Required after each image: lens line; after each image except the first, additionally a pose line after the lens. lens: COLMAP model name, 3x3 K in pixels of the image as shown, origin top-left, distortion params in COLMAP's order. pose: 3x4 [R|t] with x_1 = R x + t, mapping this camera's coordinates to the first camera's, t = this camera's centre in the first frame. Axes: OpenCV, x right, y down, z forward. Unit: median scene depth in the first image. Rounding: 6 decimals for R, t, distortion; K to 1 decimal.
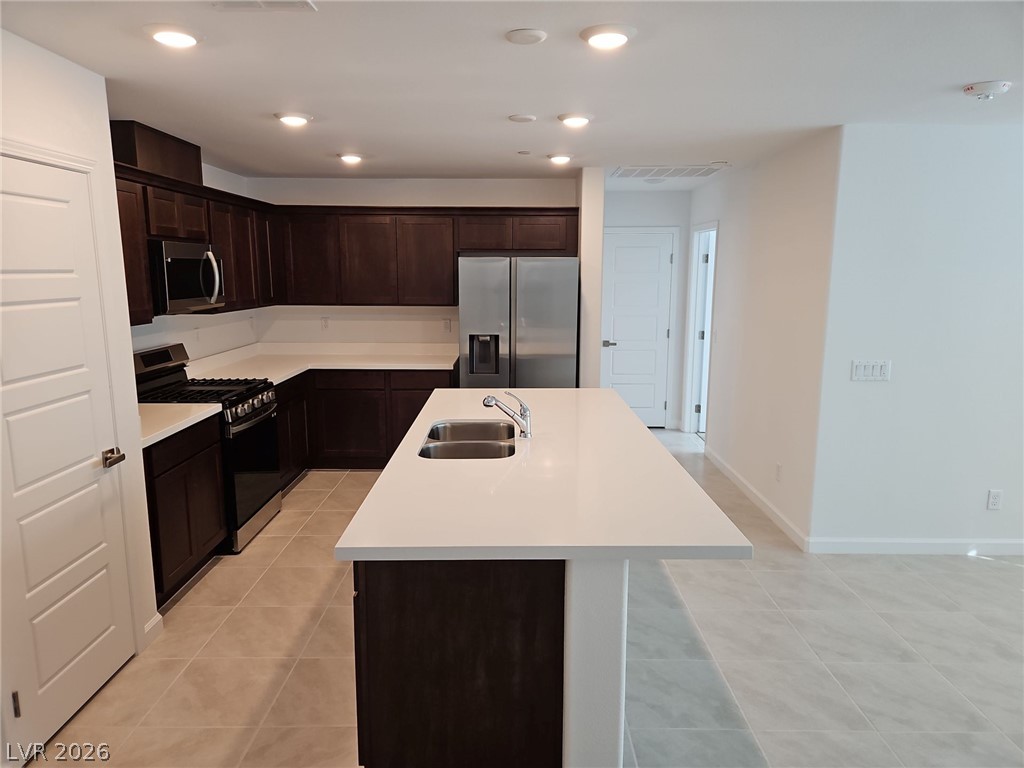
lens RADIAL K [[684.3, 0, 514.2], [0, 684.3, 380.4], [0, 0, 1]] dist [0.071551, -0.053277]
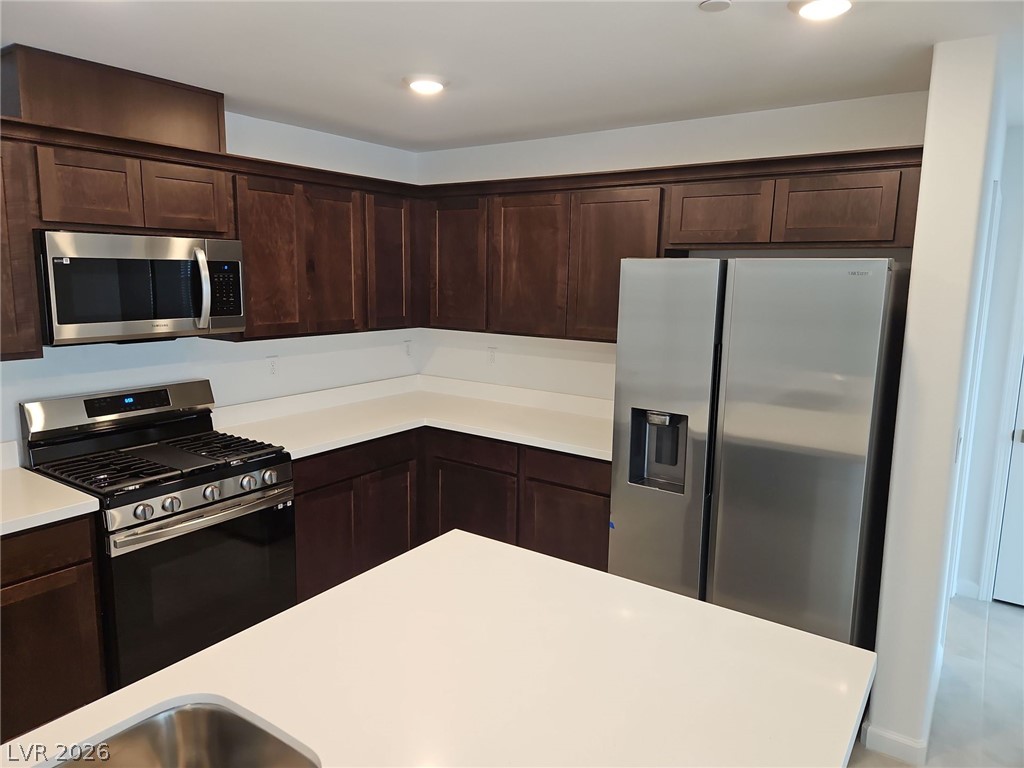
lens RADIAL K [[684.3, 0, 506.0], [0, 684.3, 378.1], [0, 0, 1]] dist [0.071551, -0.053277]
pose [[0.816974, 0.101253, -0.567717, 0.192400], [-0.106783, 0.994002, 0.023615, -0.117733], [0.566702, 0.041329, 0.822885, 0.665789]]
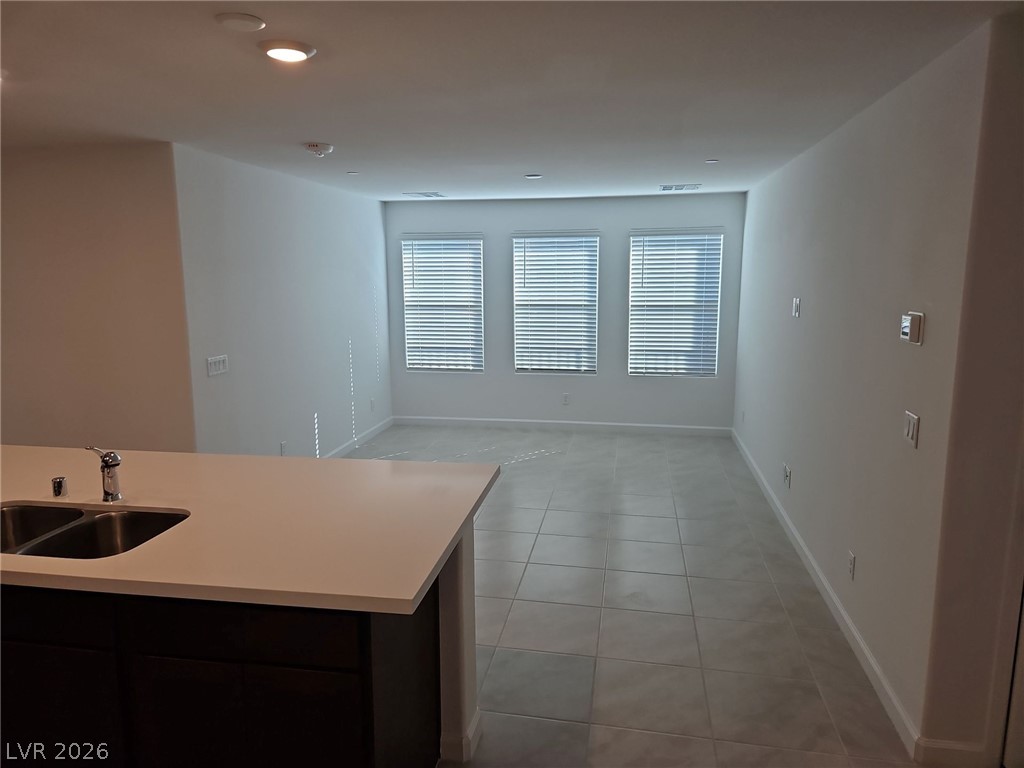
lens RADIAL K [[684.3, 0, 511.8], [0, 684.3, 376.0], [0, 0, 1]] dist [0.071551, -0.053277]
pose [[0.175803, -0.154923, 0.972159, -0.488124], [0.161672, 0.978674, 0.126725, -0.061457], [-0.971059, 0.134892, 0.197100, 0.304360]]
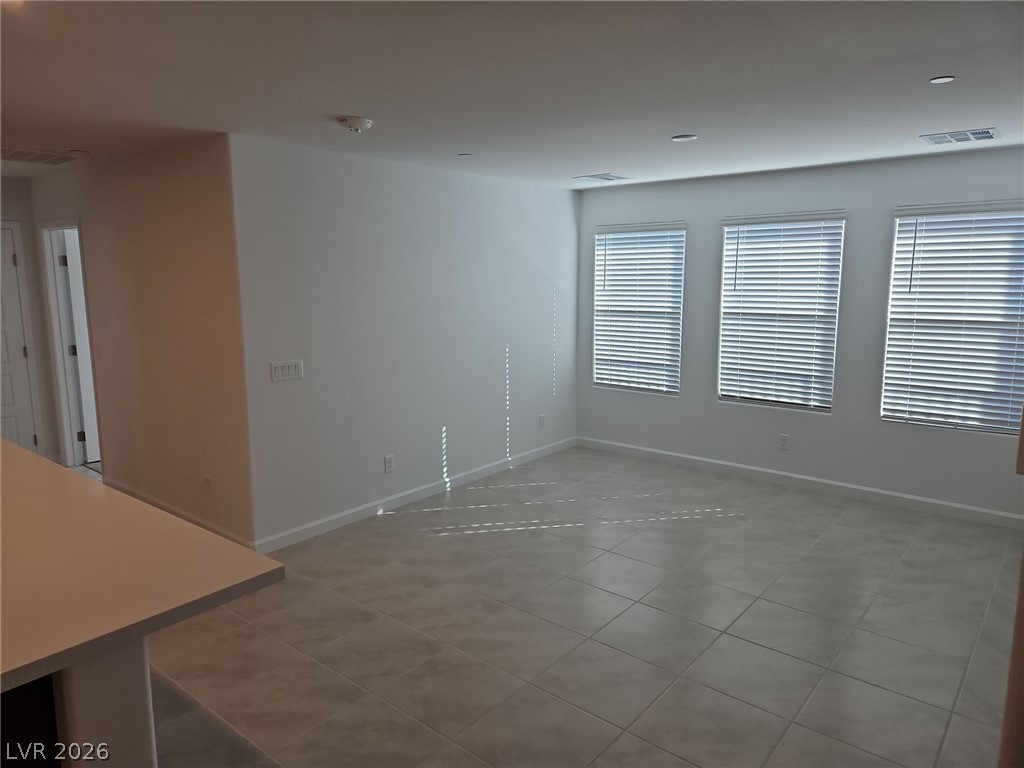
lens RADIAL K [[684.3, 0, 505.5], [0, 684.3, 380.8], [0, 0, 1]] dist [0.071551, -0.053277]
pose [[0.641665, -0.126339, 0.756508, -0.071625], [0.128171, 0.990133, 0.056641, -0.015143], [-0.756200, 0.060618, 0.651527, 0.056579]]
